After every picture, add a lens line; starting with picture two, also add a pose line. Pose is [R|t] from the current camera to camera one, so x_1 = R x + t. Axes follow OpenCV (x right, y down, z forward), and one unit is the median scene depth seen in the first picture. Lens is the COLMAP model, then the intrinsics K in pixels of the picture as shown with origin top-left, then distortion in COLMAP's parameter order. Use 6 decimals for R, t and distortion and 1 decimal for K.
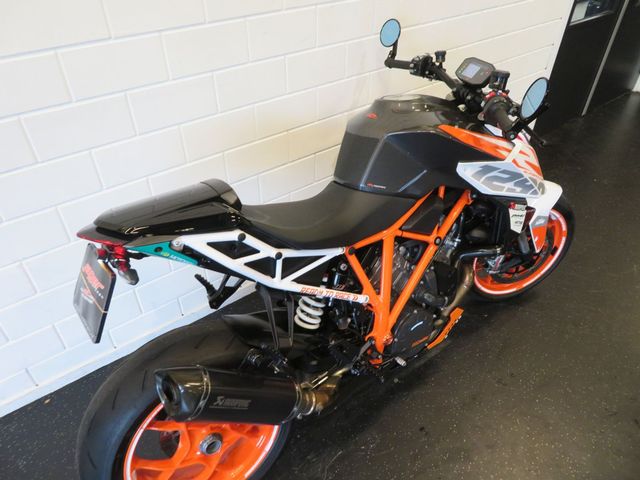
lens RADIAL K [[457.3, 0, 319.0], [0, 457.3, 237.5], [0, 0, 1]] dist [-0.002690, 0.002933]
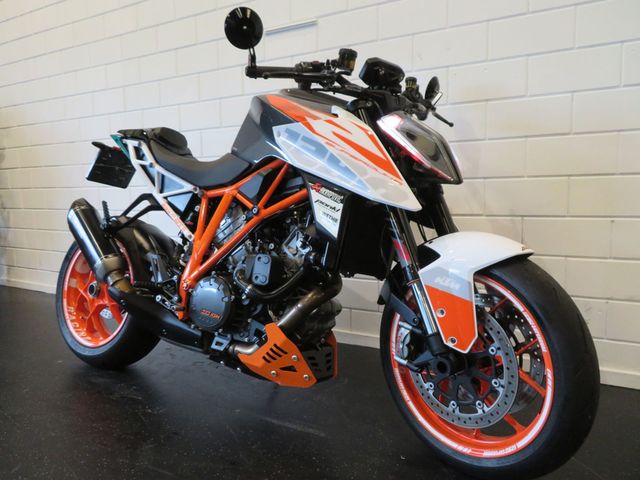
lens RADIAL K [[457.3, 0, 319.5], [0, 457.3, 238.4], [0, 0, 1]] dist [-0.002690, 0.002933]
pose [[0.401986, 0.084919, -0.911700, 1.204669], [-0.556637, 0.813242, -0.169684, 0.144355], [0.727023, 0.575696, 0.374180, 0.770406]]
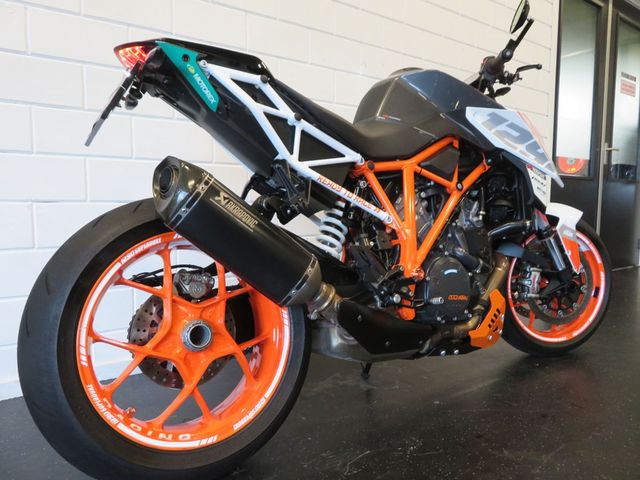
lens RADIAL K [[457.3, 0, 320.1], [0, 457.3, 237.2], [0, 0, 1]] dist [-0.002690, 0.002933]
pose [[0.999442, -0.000351, -0.033390, -0.004421], [-0.018239, 0.831868, -0.554674, 0.642395], [0.027971, 0.554974, 0.831398, 0.243337]]
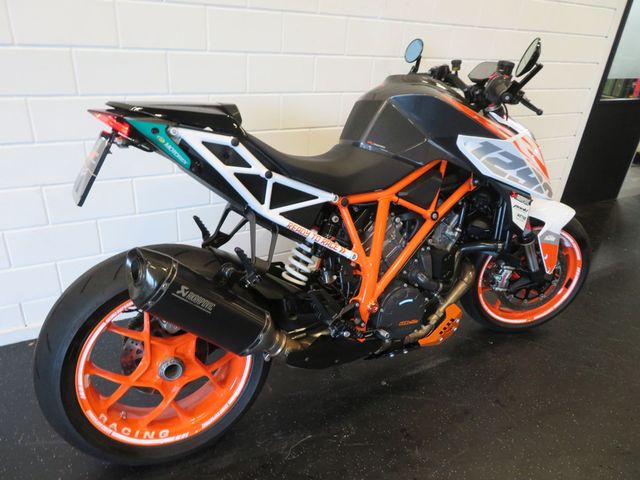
lens RADIAL K [[457.3, 0, 318.9], [0, 457.3, 236.6], [0, 0, 1]] dist [-0.002690, 0.002933]
pose [[0.987492, 0.125747, -0.095114, 0.110646], [-0.143122, 0.967995, -0.206159, 0.293505], [0.066146, 0.217193, 0.973885, 0.019898]]
